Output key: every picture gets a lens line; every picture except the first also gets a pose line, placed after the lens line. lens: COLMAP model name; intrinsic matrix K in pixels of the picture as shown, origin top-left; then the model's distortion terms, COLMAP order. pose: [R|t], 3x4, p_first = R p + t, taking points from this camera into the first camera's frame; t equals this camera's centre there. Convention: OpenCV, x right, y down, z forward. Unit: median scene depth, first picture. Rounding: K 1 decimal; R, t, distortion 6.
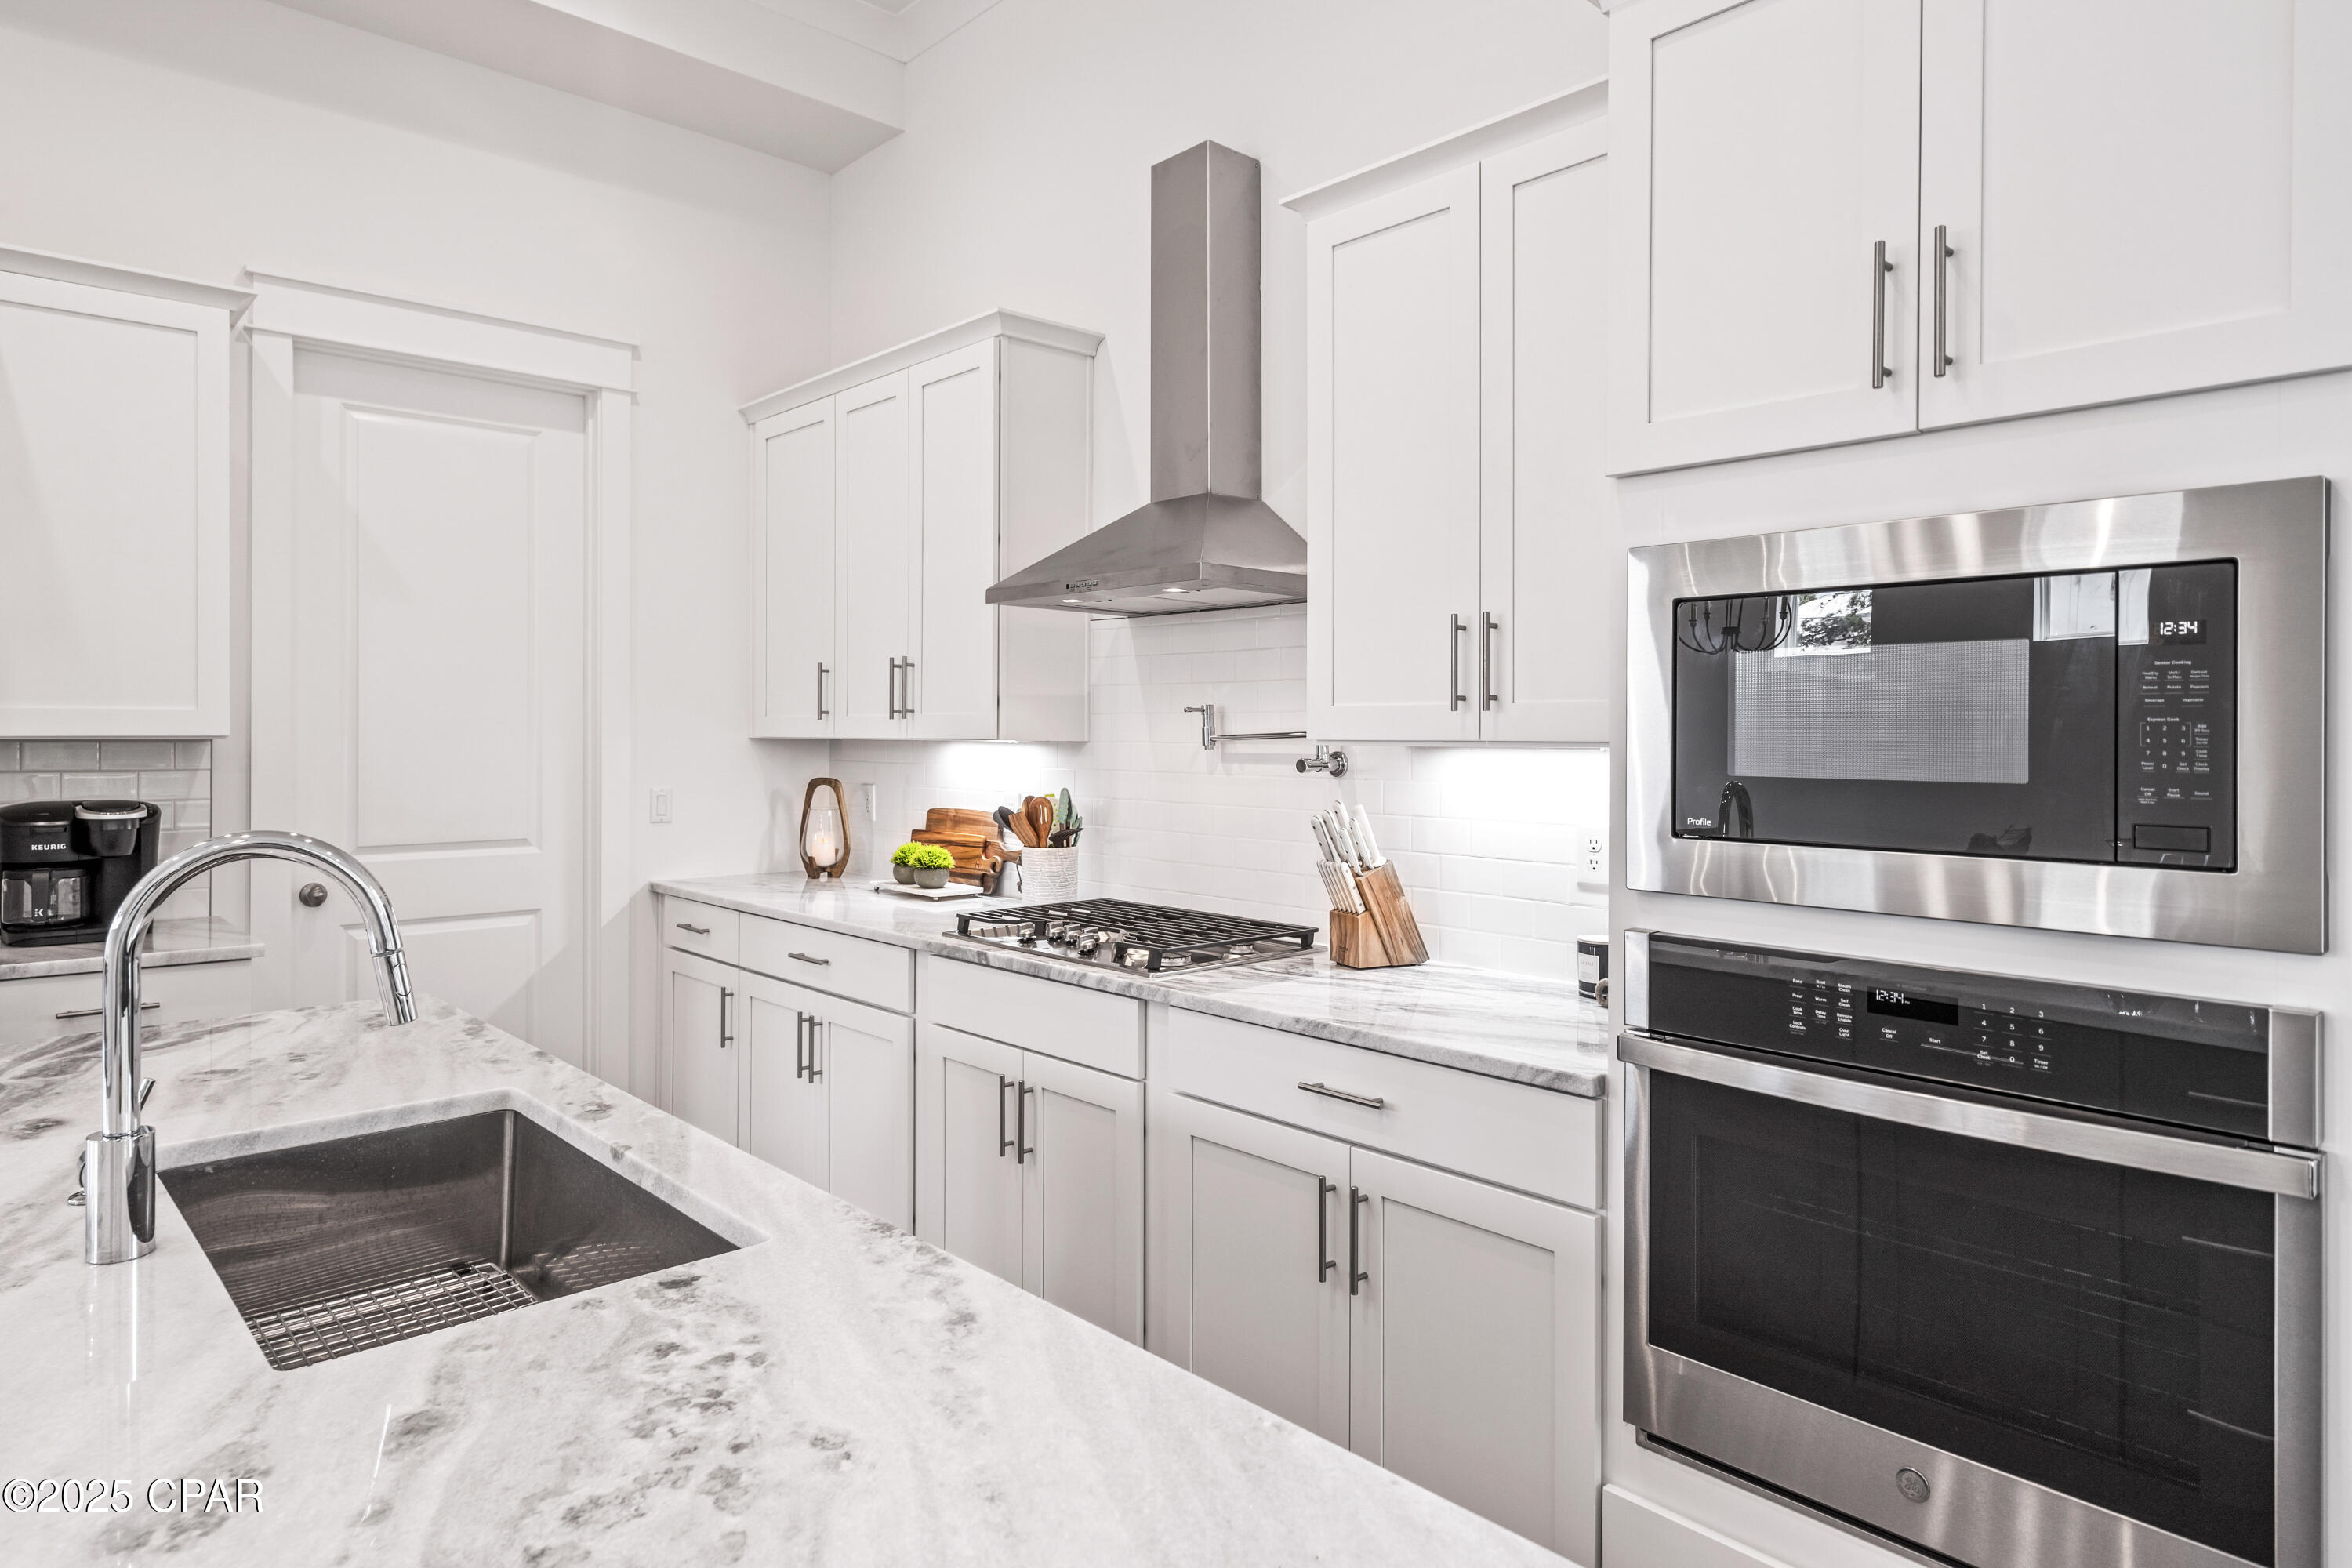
lens RADIAL K [[1377.2, 0, 1186.3], [0, 1377.2, 736.8], [0, 0, 1]] dist [0.002143, 0.000597]
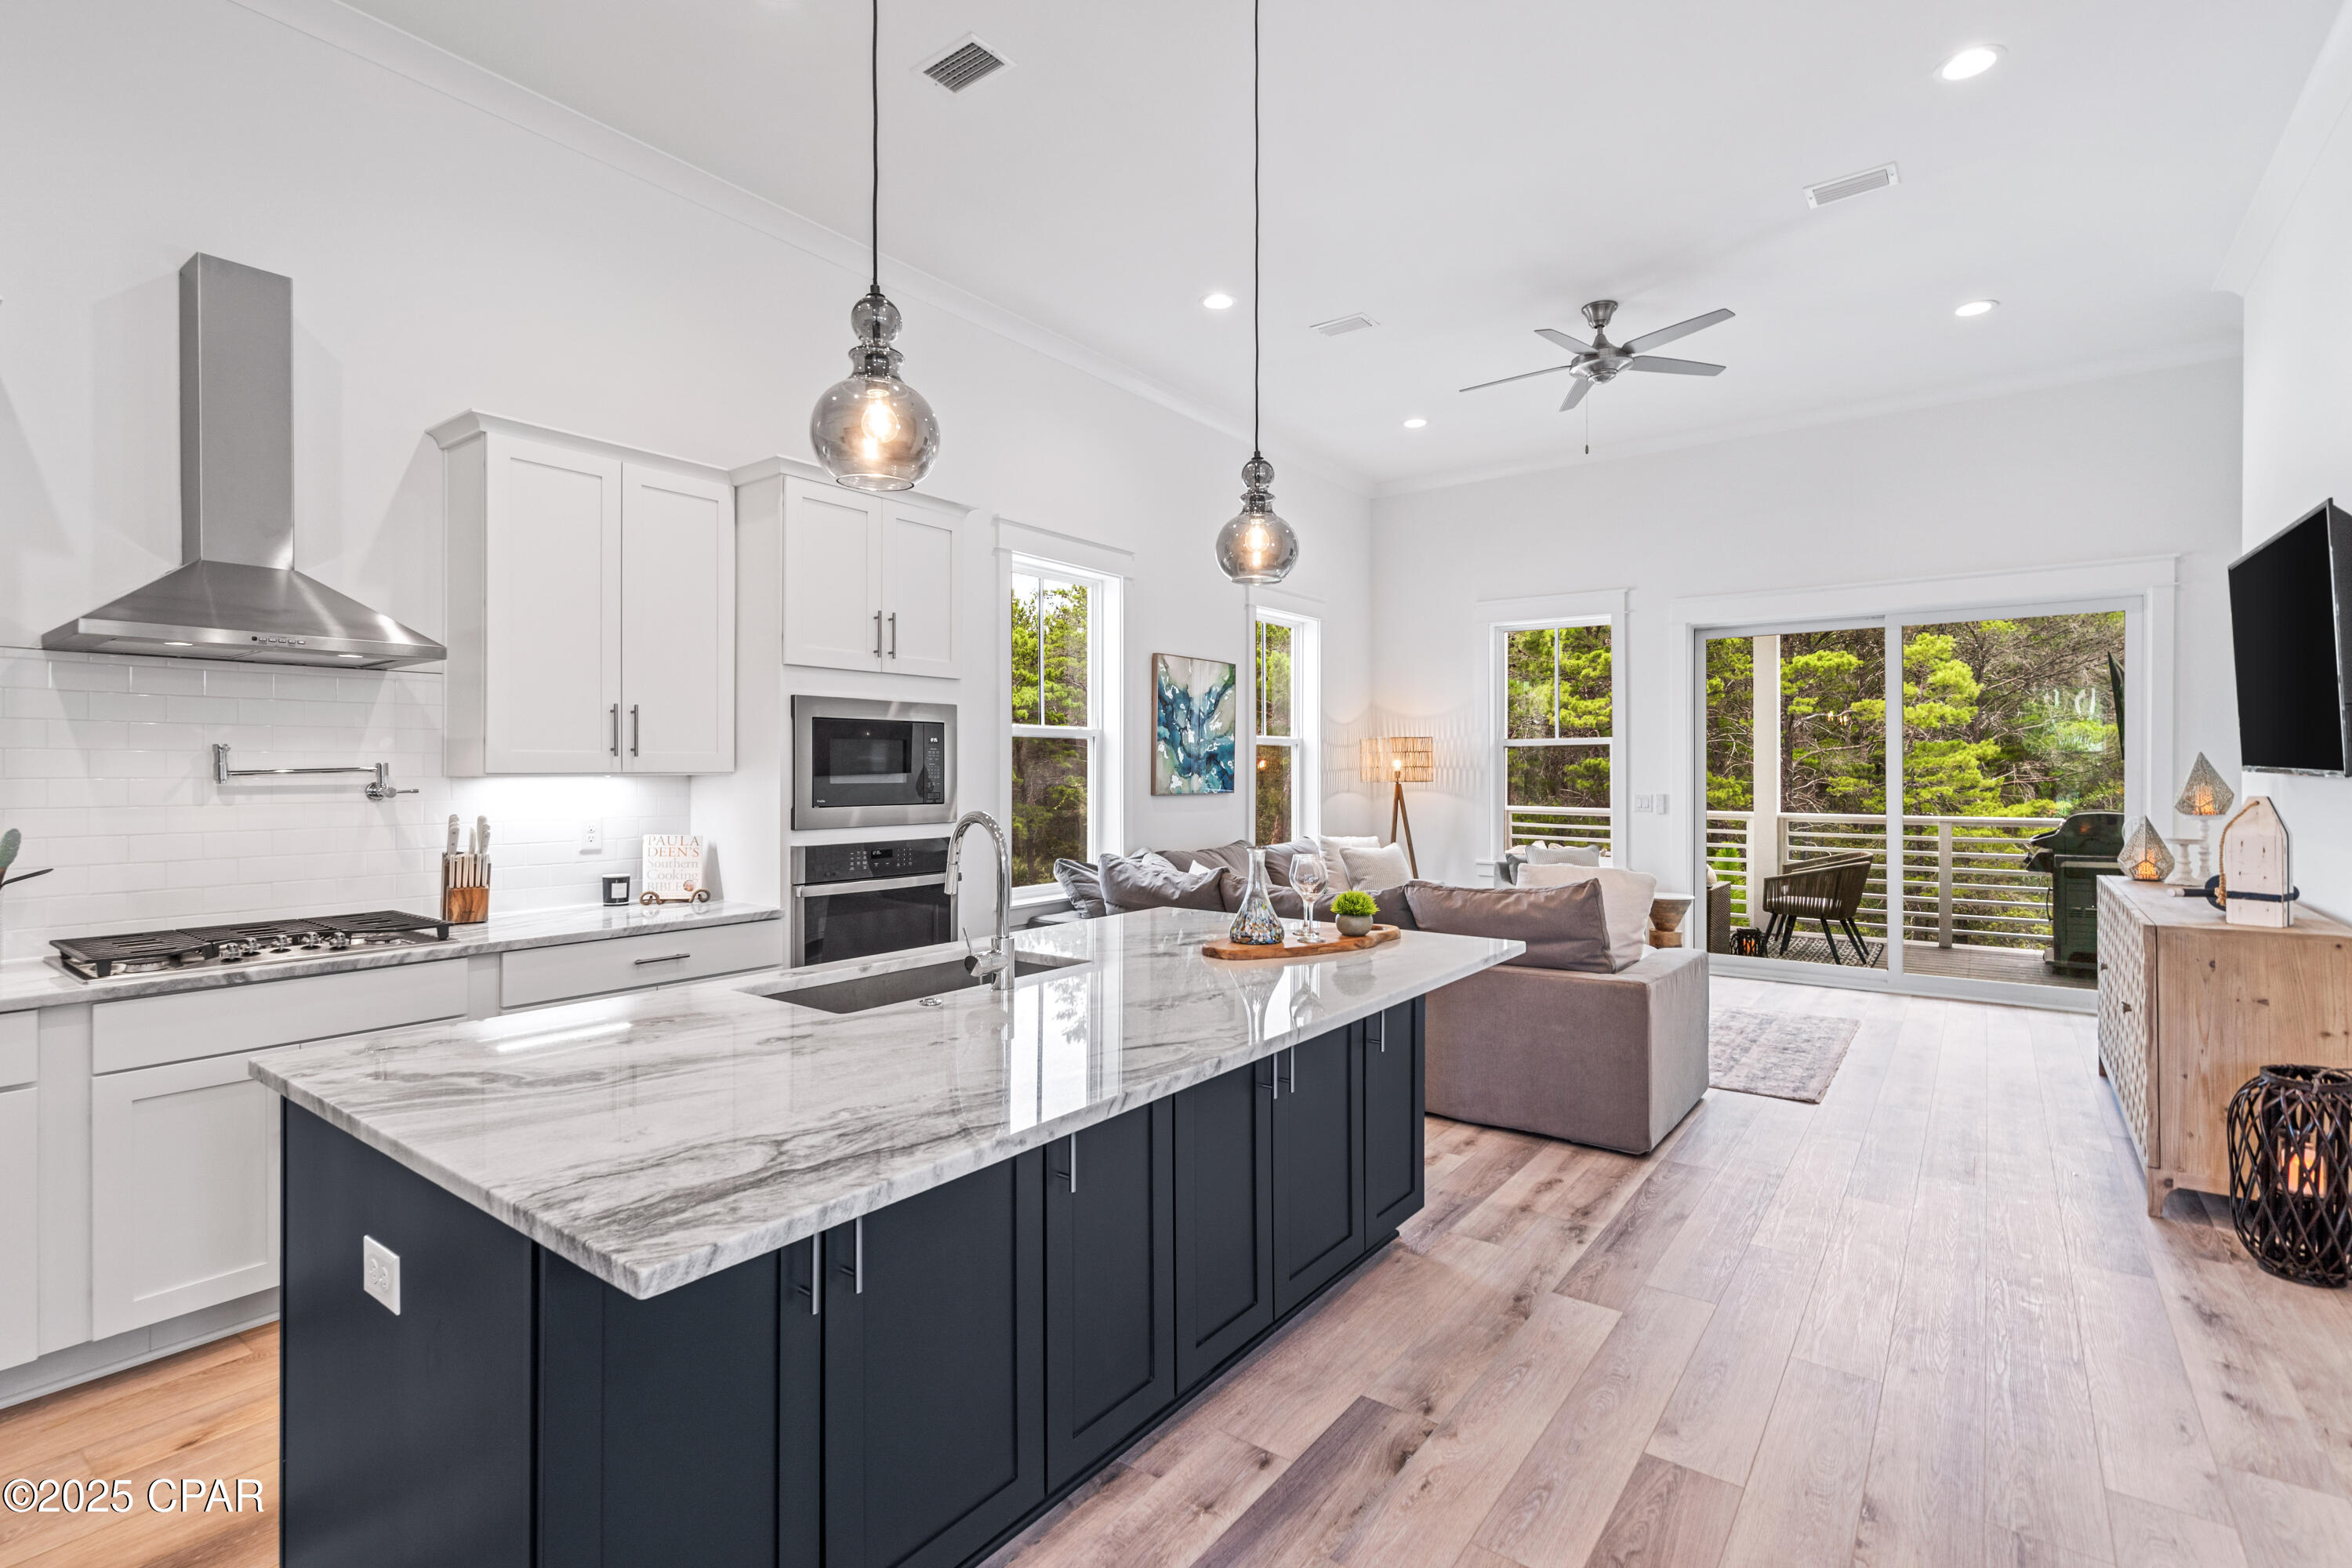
lens RADIAL K [[1094.8, 0, 1156.8], [0, 1094.8, 770.5], [0, 0, 1]] dist [-0.005585, 0.002528]
pose [[-0.166911, -0.005767, 0.985955, -1.154537], [0.002160, 0.999978, 0.006214, -0.006358], [-0.985970, 0.003167, -0.166895, 0.445630]]
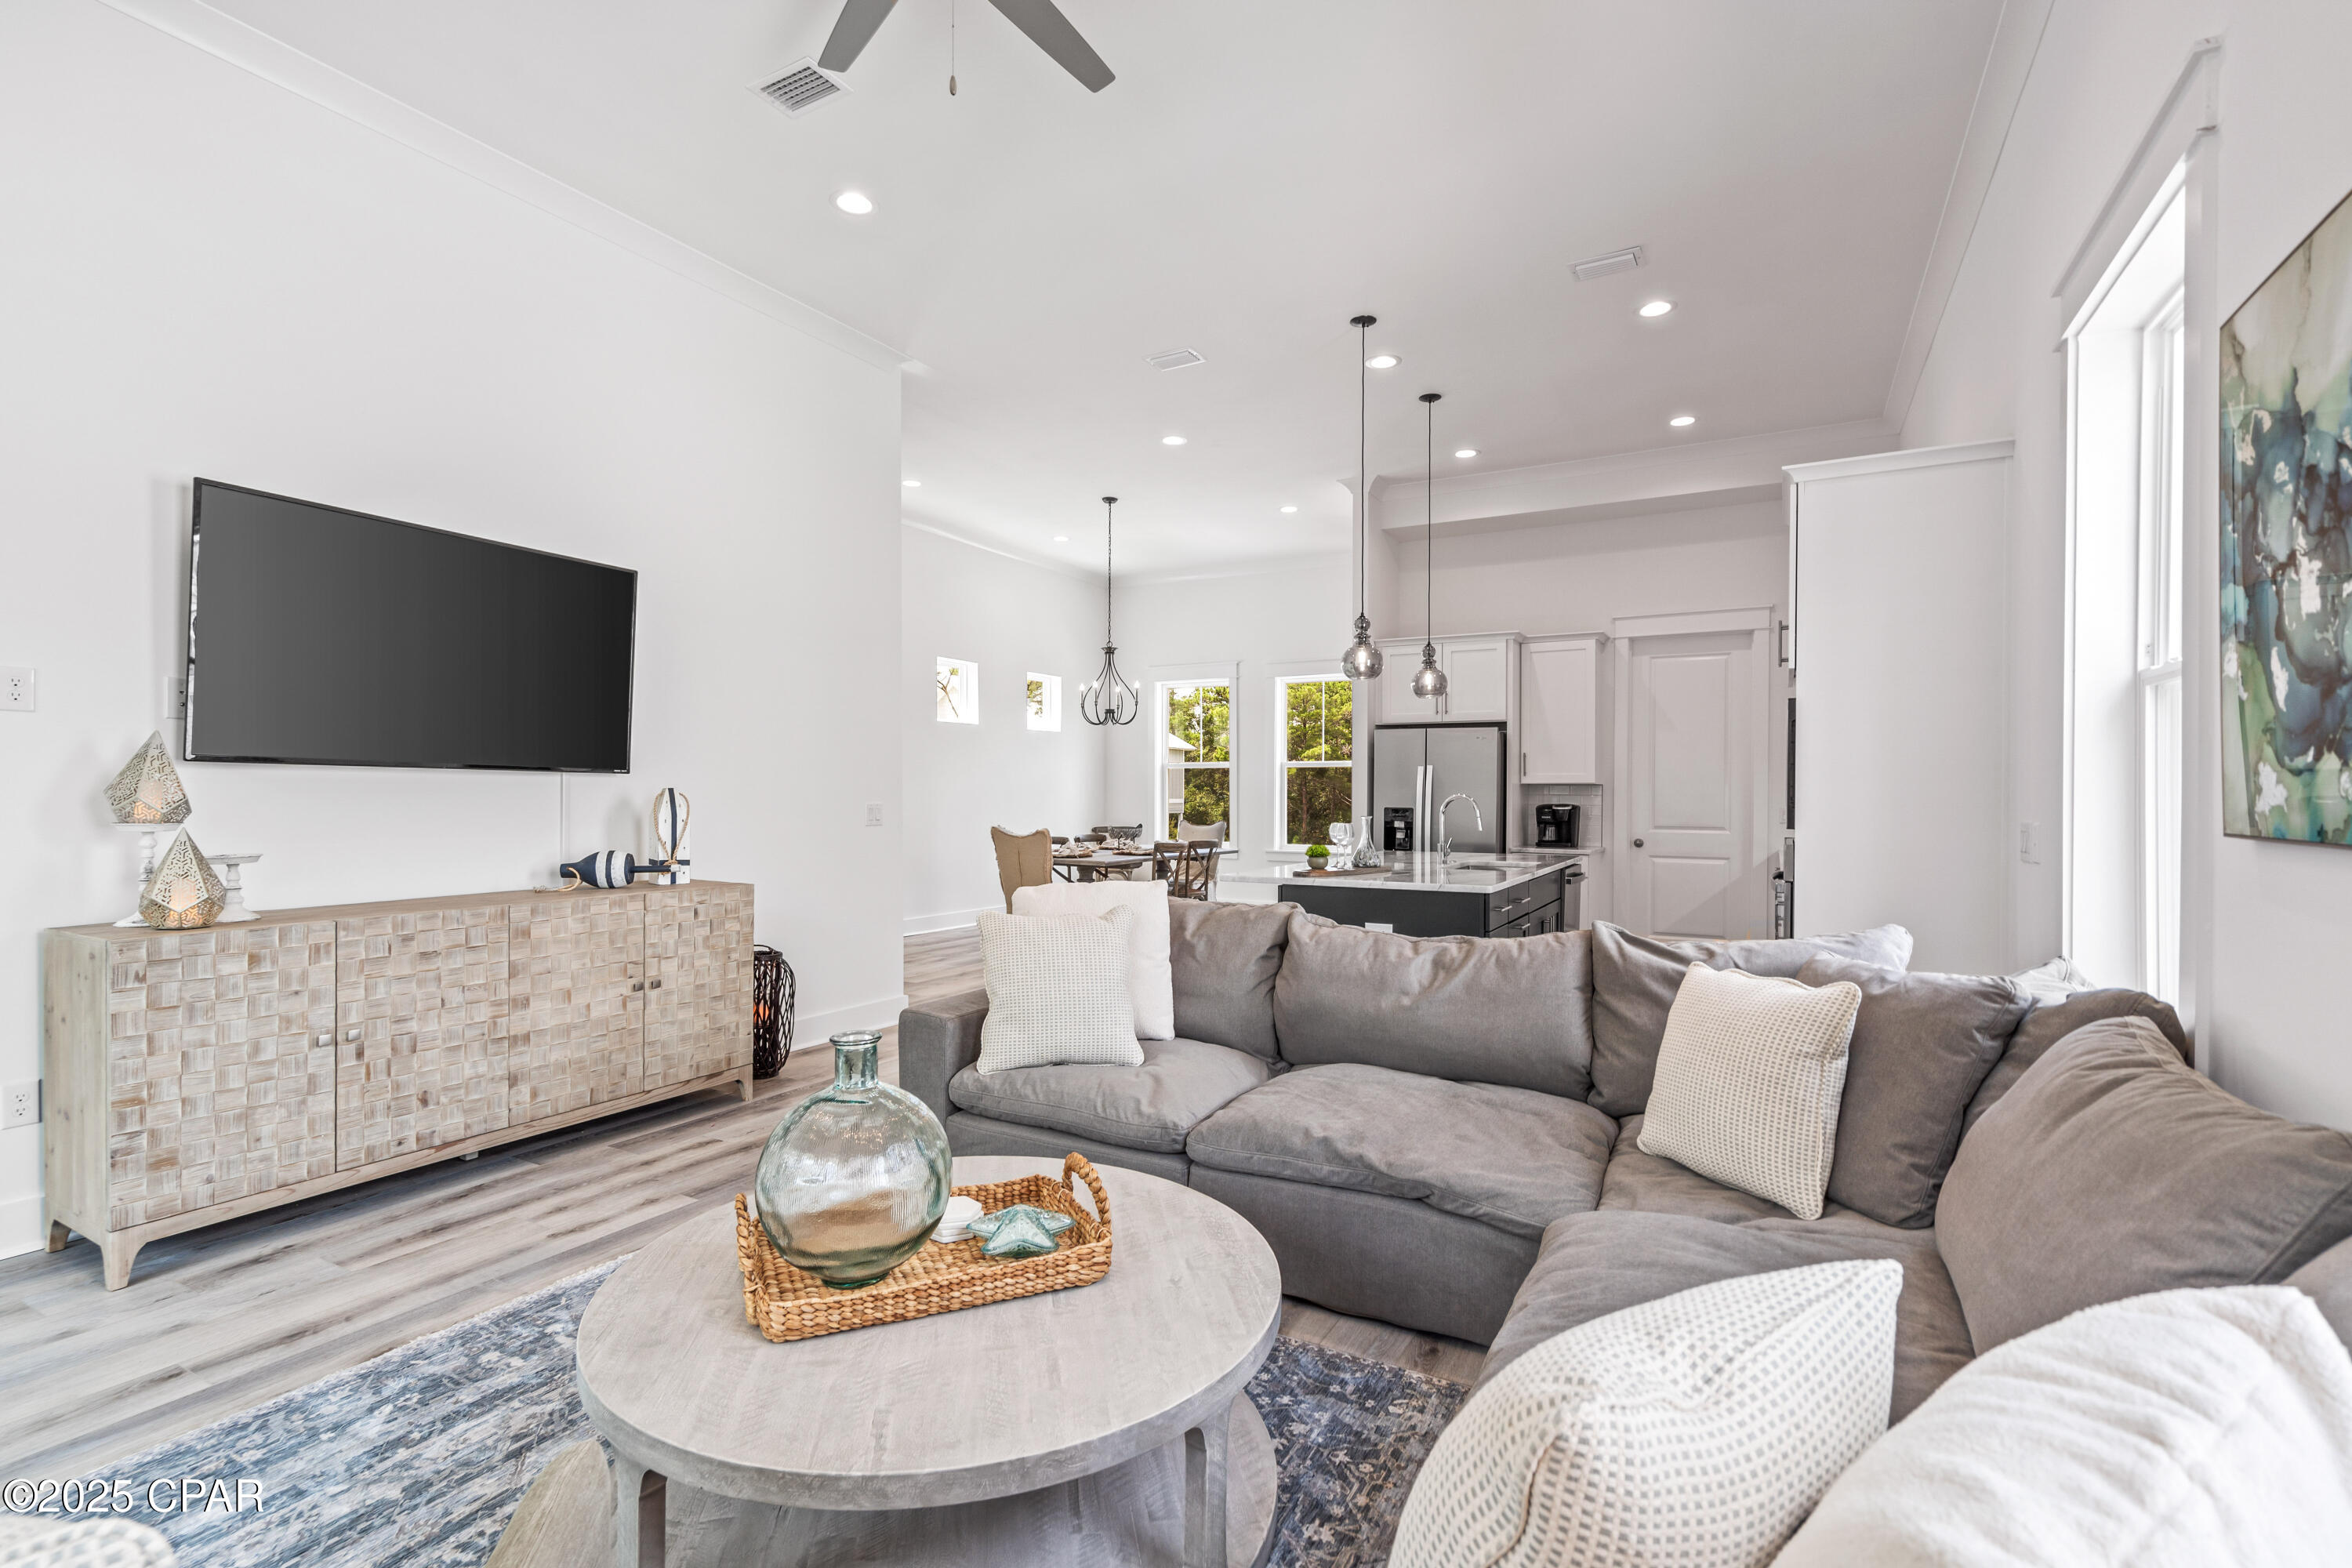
lens RADIAL K [[1094.8, 0, 1164.0], [0, 1094.8, 790.0], [0, 0, 1]] dist [-0.005585, 0.002528]
pose [[0.304950, -0.003384, -0.952362, 1.470500], [-0.005224, 0.999973, -0.005226, 0.036777], [0.952354, 0.006569, 0.304924, -0.697474]]
